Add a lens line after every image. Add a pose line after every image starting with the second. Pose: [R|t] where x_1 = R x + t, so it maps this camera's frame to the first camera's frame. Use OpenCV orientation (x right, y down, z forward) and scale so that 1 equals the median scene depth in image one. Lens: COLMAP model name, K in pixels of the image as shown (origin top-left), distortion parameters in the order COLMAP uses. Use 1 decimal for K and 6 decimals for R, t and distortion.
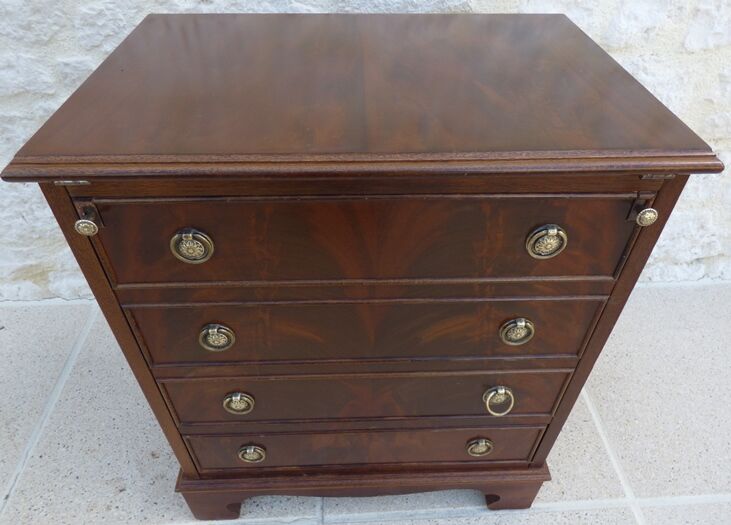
lens RADIAL K [[506.2, 0, 362.8], [0, 506.2, 268.0], [0, 0, 1]] dist [-0.006858, 0.001156]
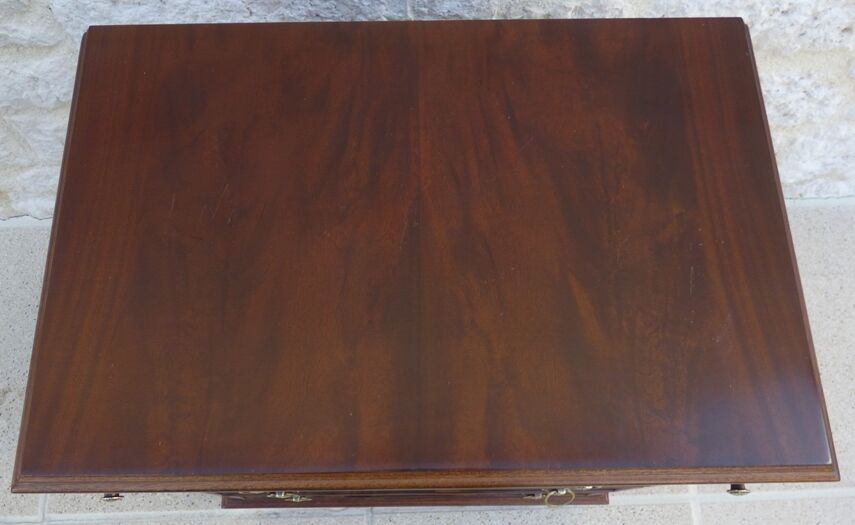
lens RADIAL K [[688.2, 0, 400.6], [0, 688.2, 237.1], [0, 0, 1]] dist [0.000023, 0.001870]
pose [[0.999691, 0.016054, -0.018992, -0.006910], [-0.004289, 0.863575, 0.504202, -0.713577], [0.024496, -0.503964, 0.863377, 0.120445]]
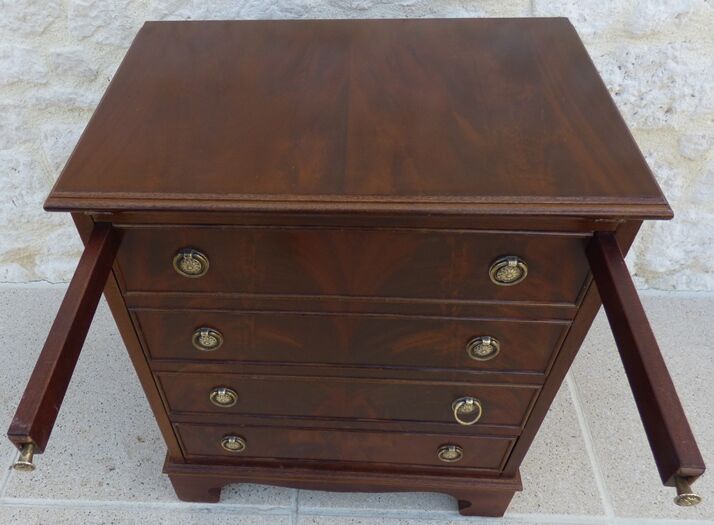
lens RADIAL K [[620.4, 0, 291.3], [0, 620.4, 293.6], [0, 0, 1]] dist [0.028522, -0.034723]
pose [[0.992918, 0.044389, -0.110200, 0.034828], [-0.033771, 0.994768, 0.096412, -0.081980], [0.113903, -0.092007, 0.989222, -0.266983]]
